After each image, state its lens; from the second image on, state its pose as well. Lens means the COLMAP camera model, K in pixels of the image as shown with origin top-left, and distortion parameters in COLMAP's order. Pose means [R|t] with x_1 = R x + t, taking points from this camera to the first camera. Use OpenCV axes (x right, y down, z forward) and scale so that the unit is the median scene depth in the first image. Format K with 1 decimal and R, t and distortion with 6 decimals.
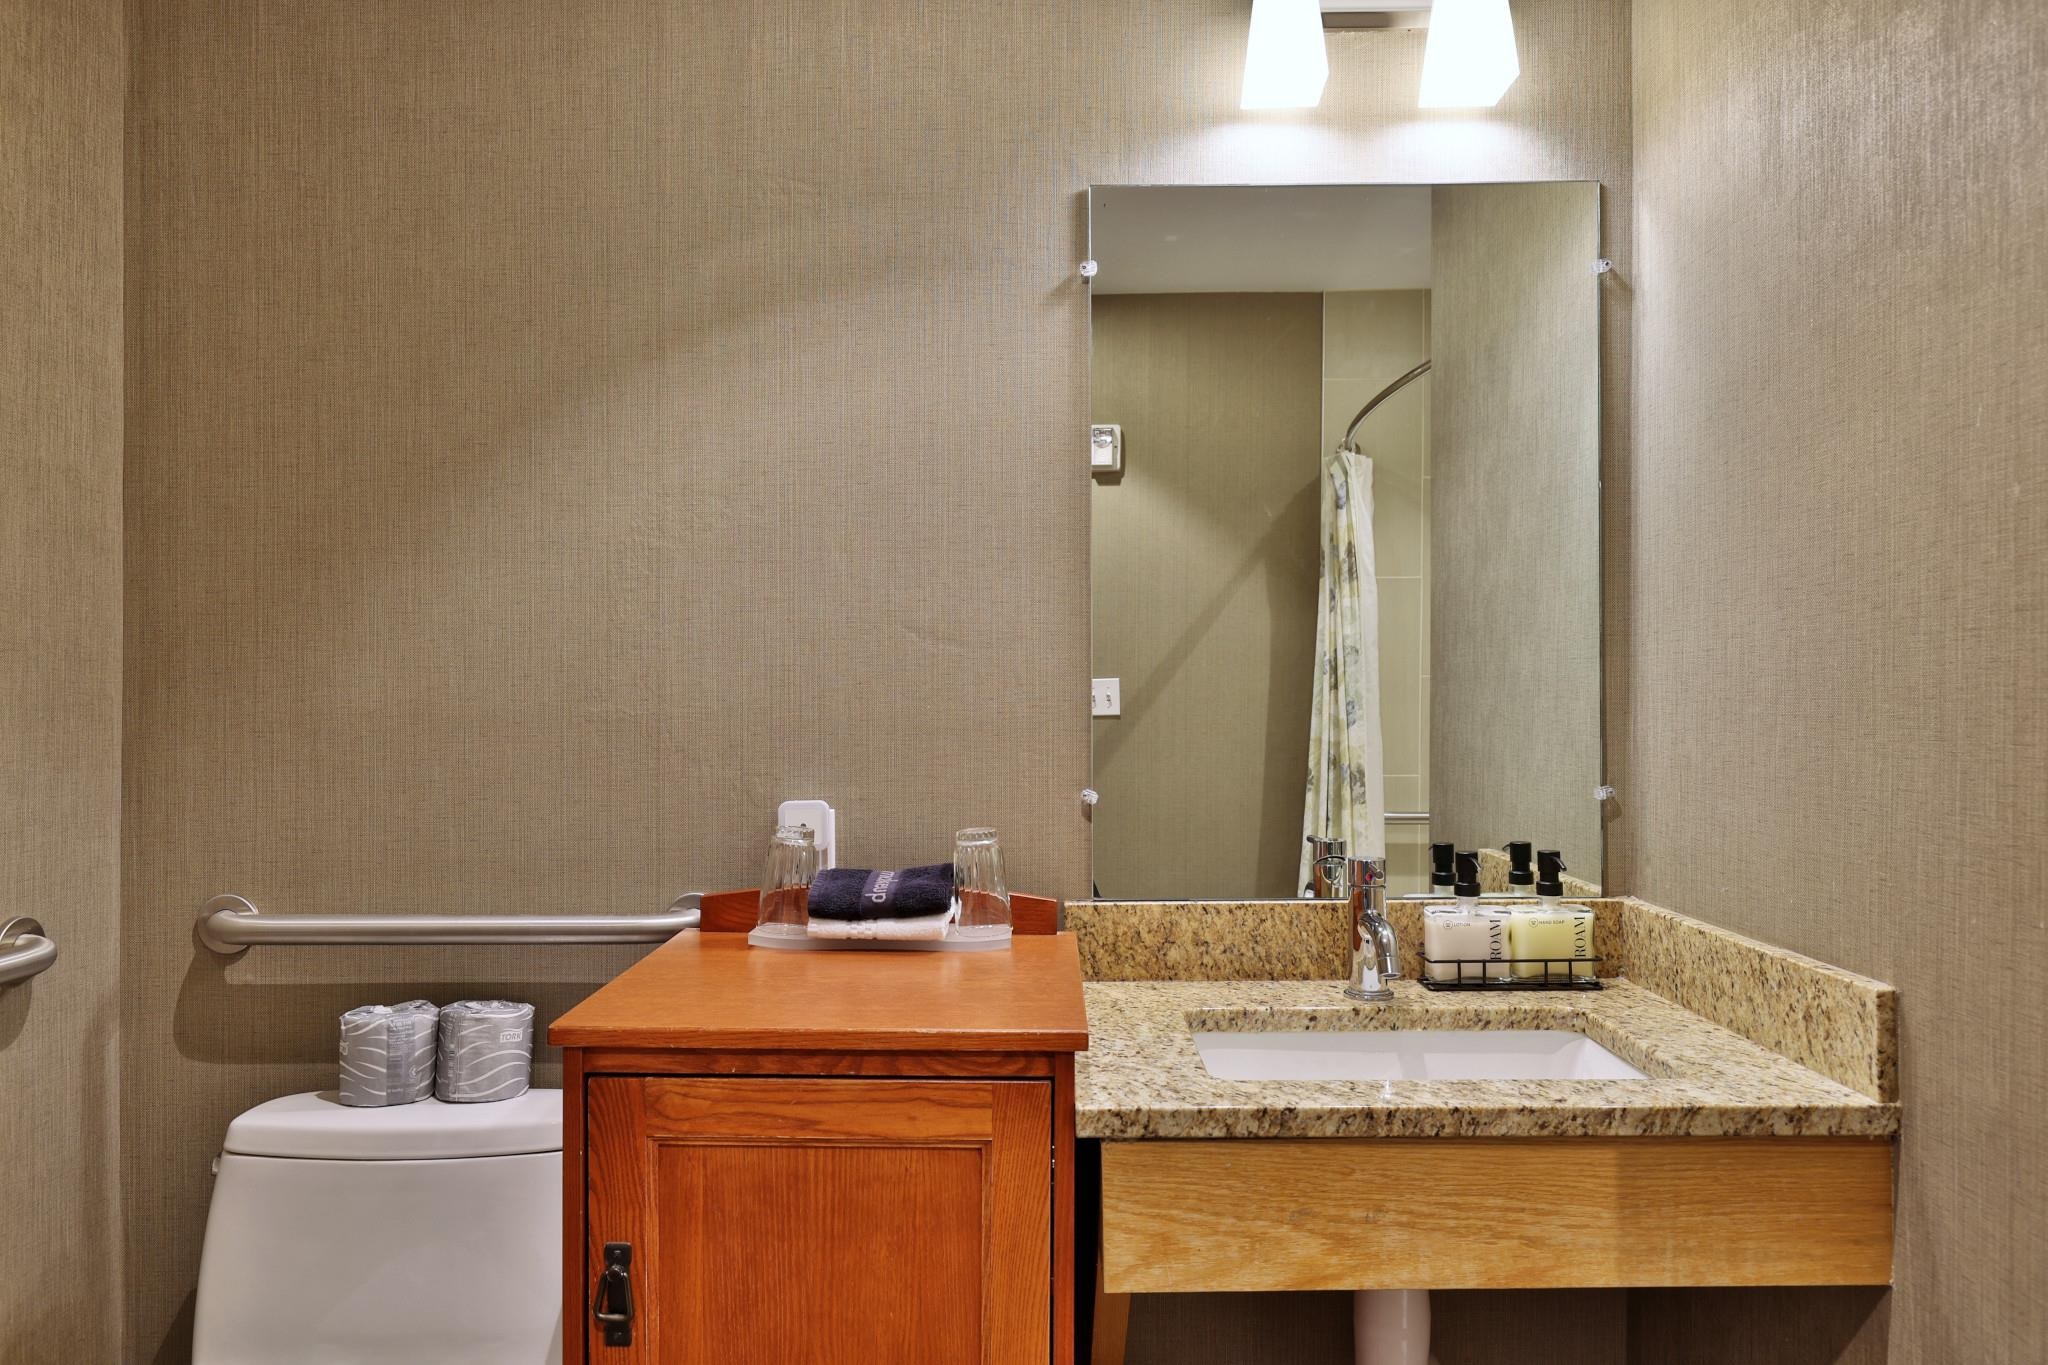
lens RADIAL K [[1366.2, 0, 1024.0], [0, 1366.2, 682.5], [0, 0, 1]] dist [0.004384, -0.002959]
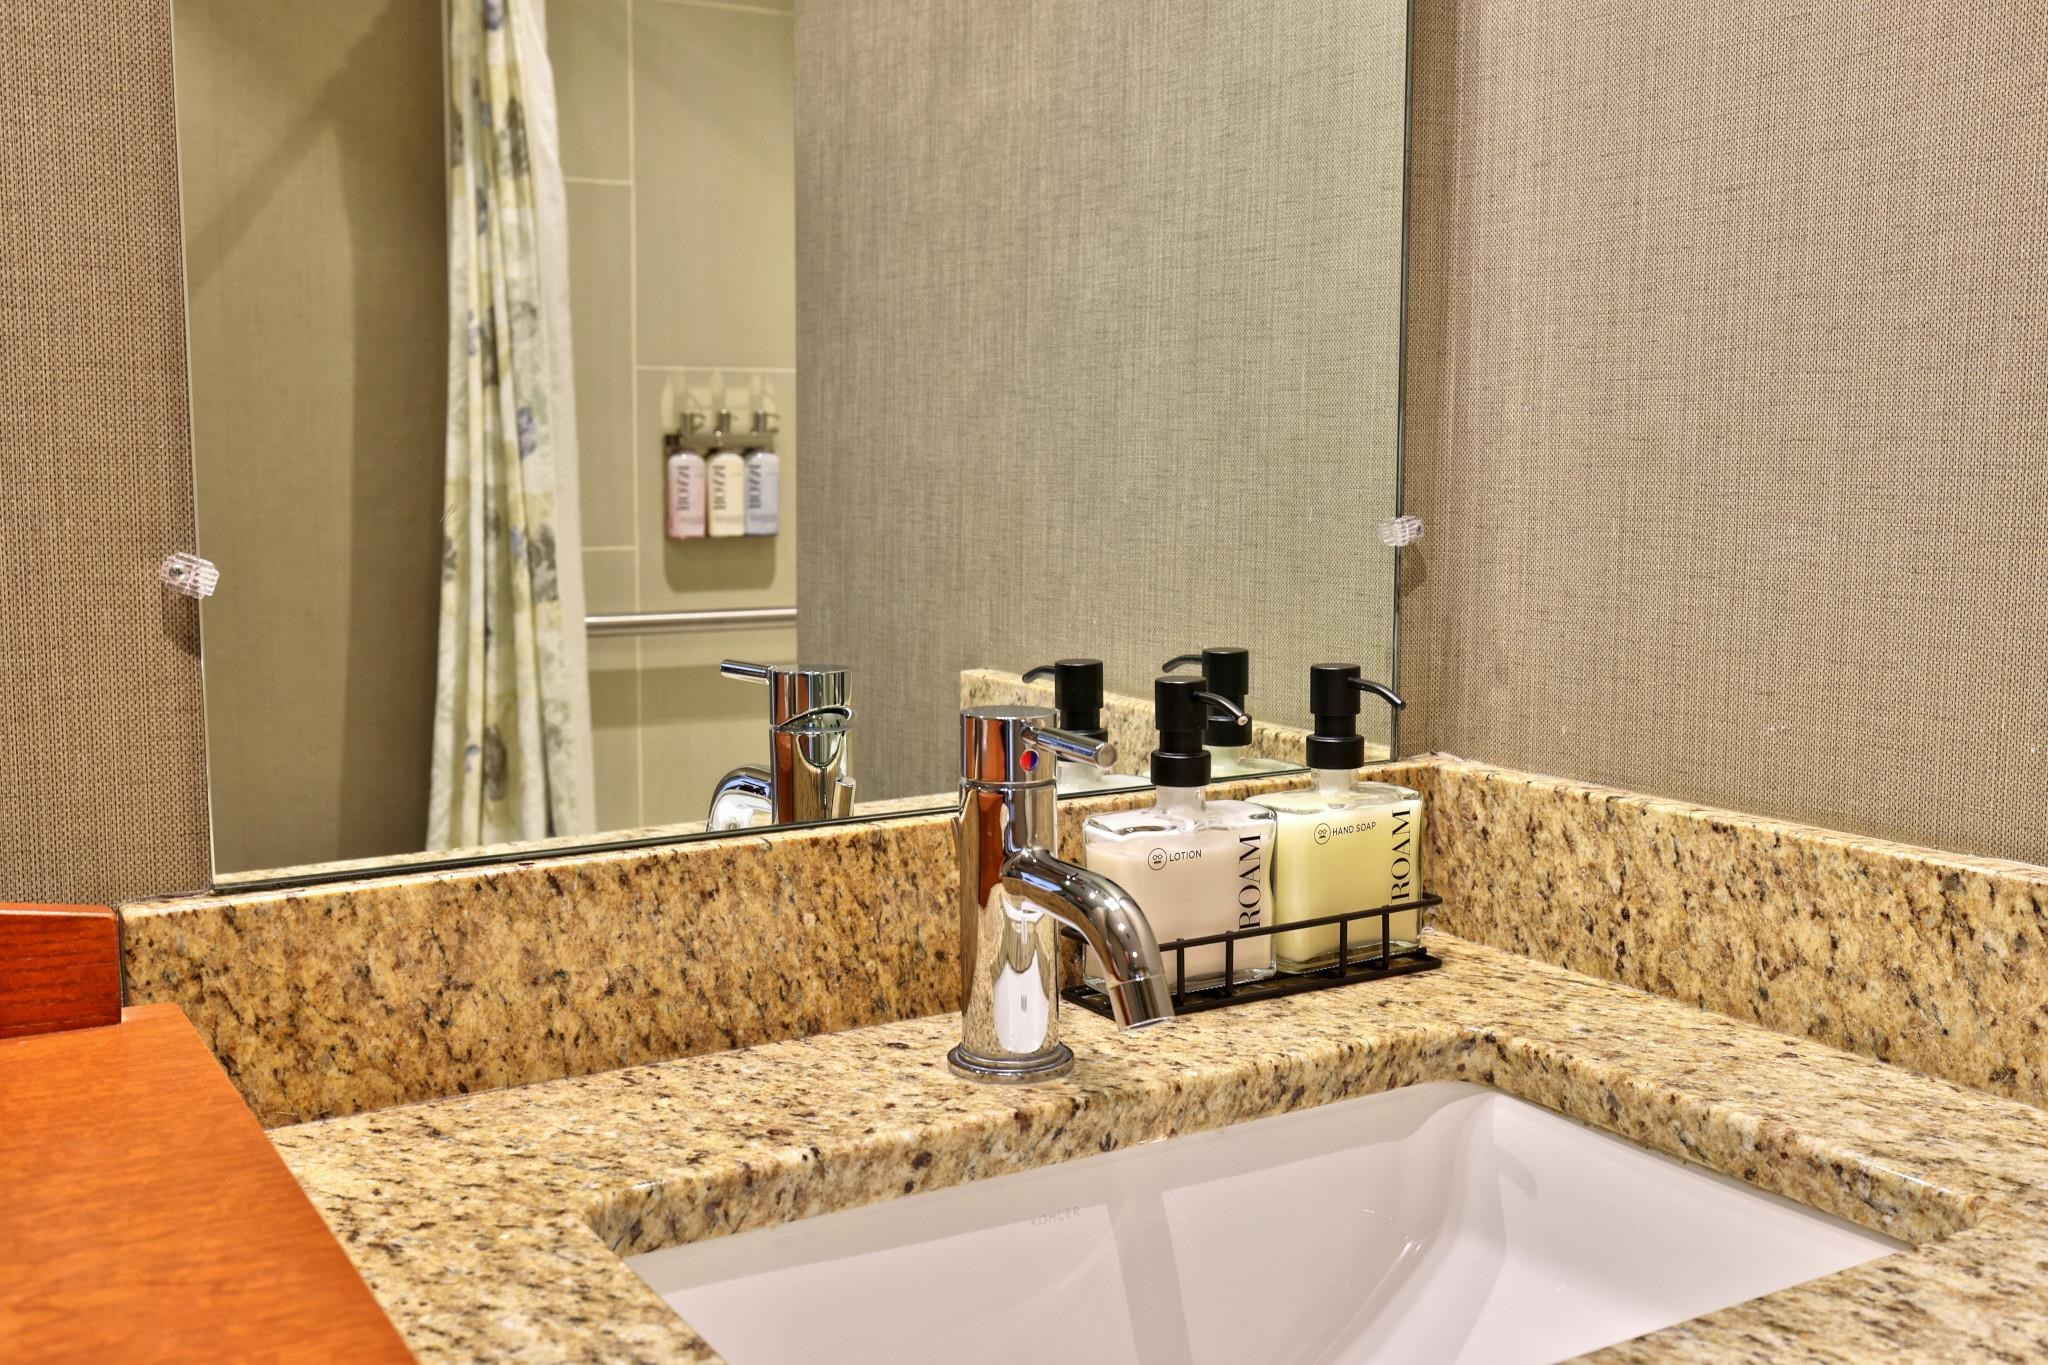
lens RADIAL K [[2048.8, 0, 1024.0], [0, 2048.8, 682.5], [0, 0, 1]] dist [0.011564, 0.013894]
pose [[0.849929, -0.058172, 0.523677, -0.040880], [-0.006536, 0.992646, 0.120874, 0.051152], [-0.526857, -0.106157, 0.843298, 0.509858]]
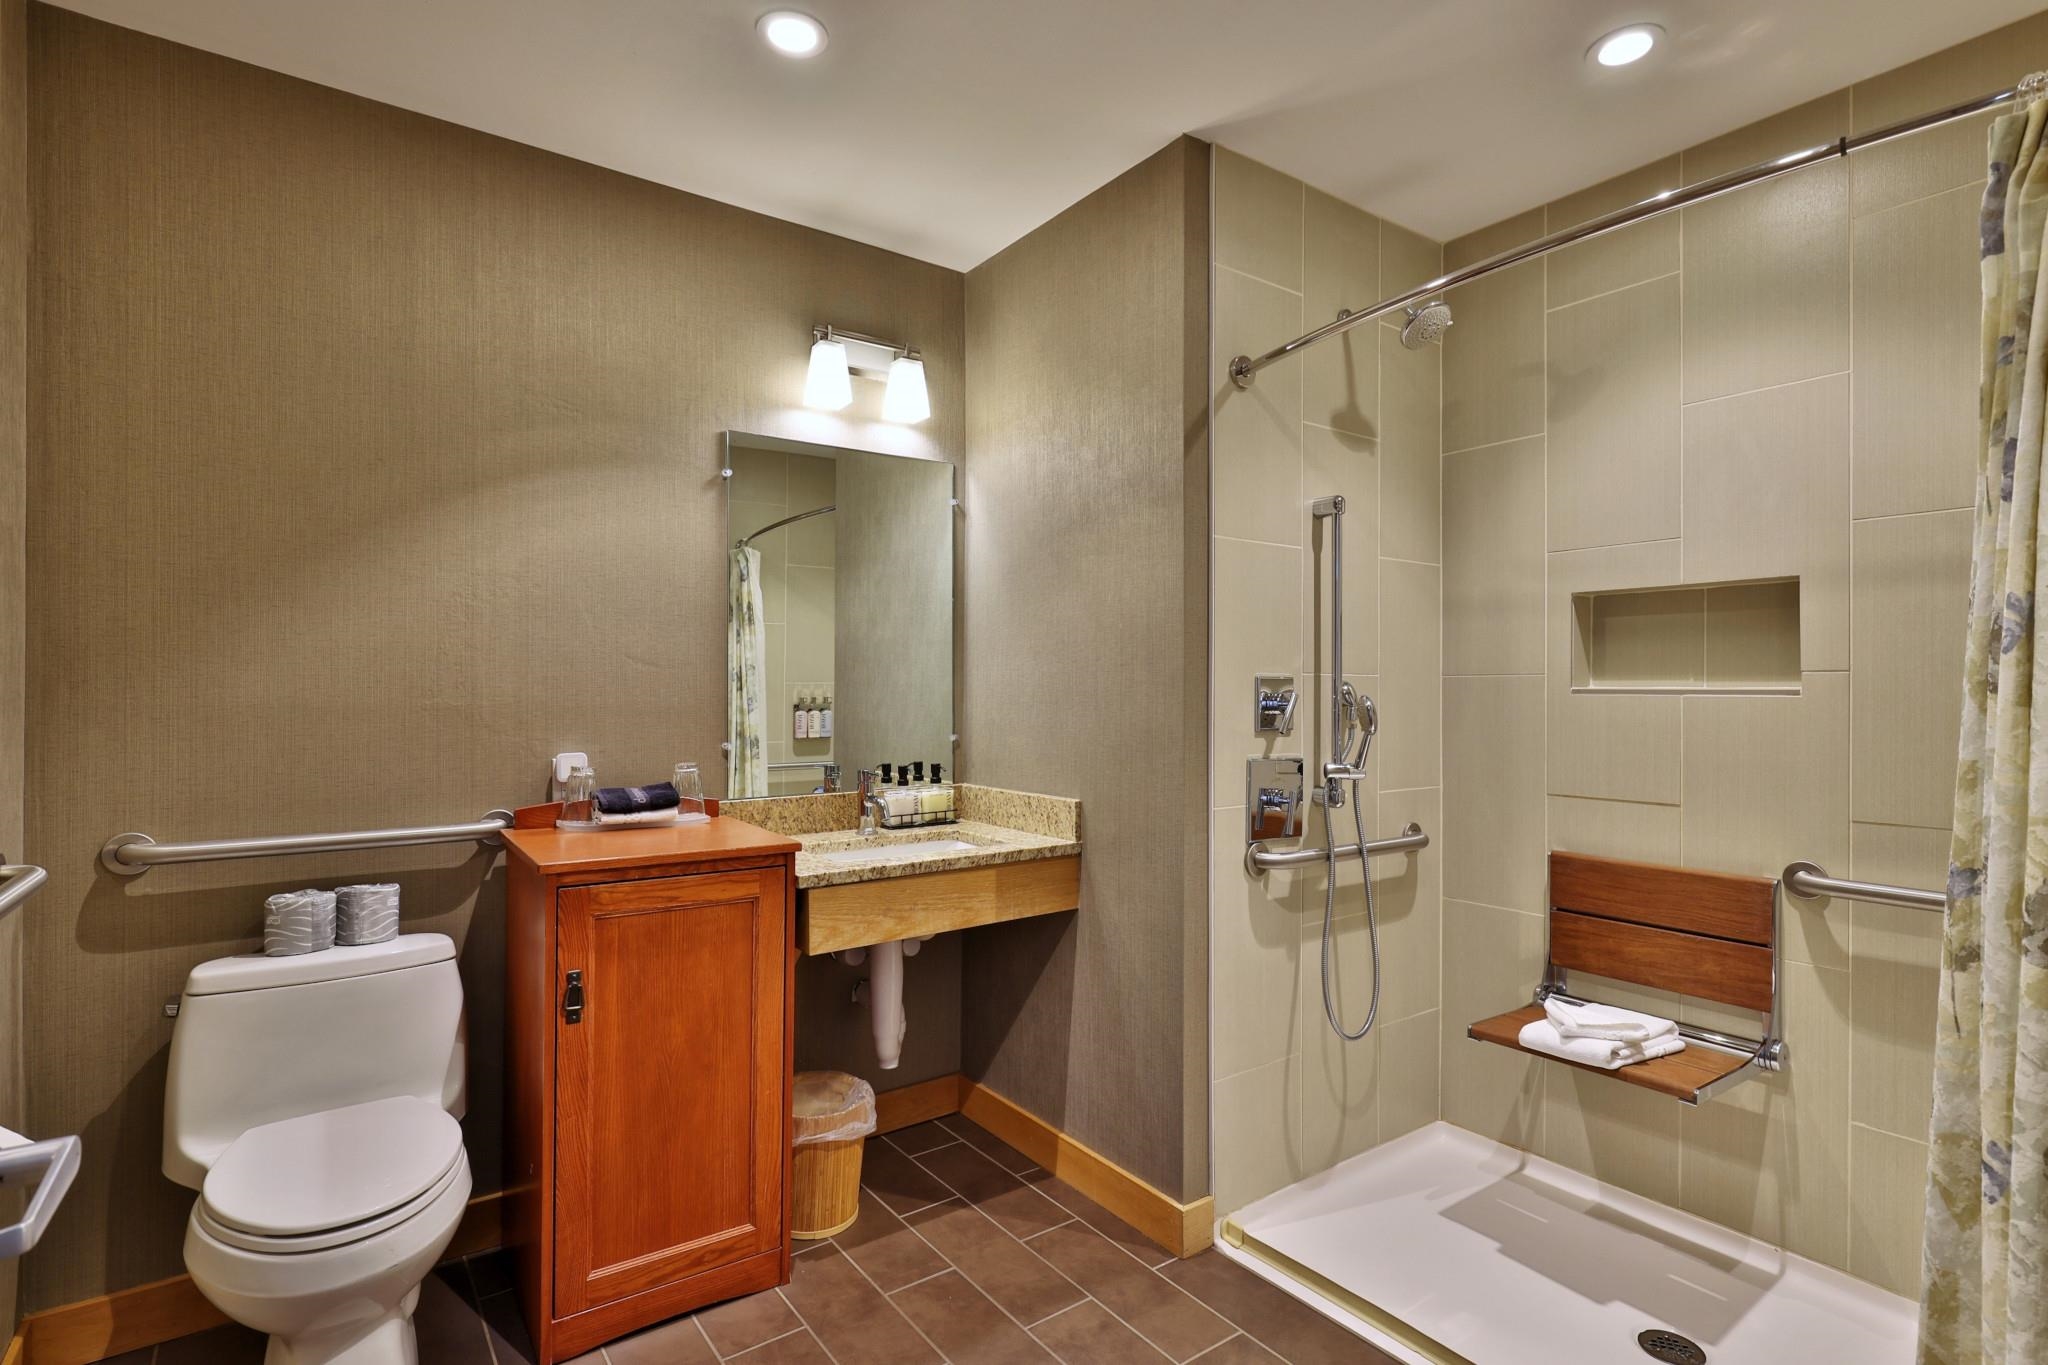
lens RADIAL K [[983.7, 0, 1024.0], [0, 983.7, 682.5], [0, 0, 1]] dist [0.001156, -0.001038]
pose [[0.811496, 0.007290, 0.584313, -0.442811], [-0.005802, 0.999973, -0.004417, -0.002980], [-0.584330, 0.000194, 0.811516, -0.390557]]
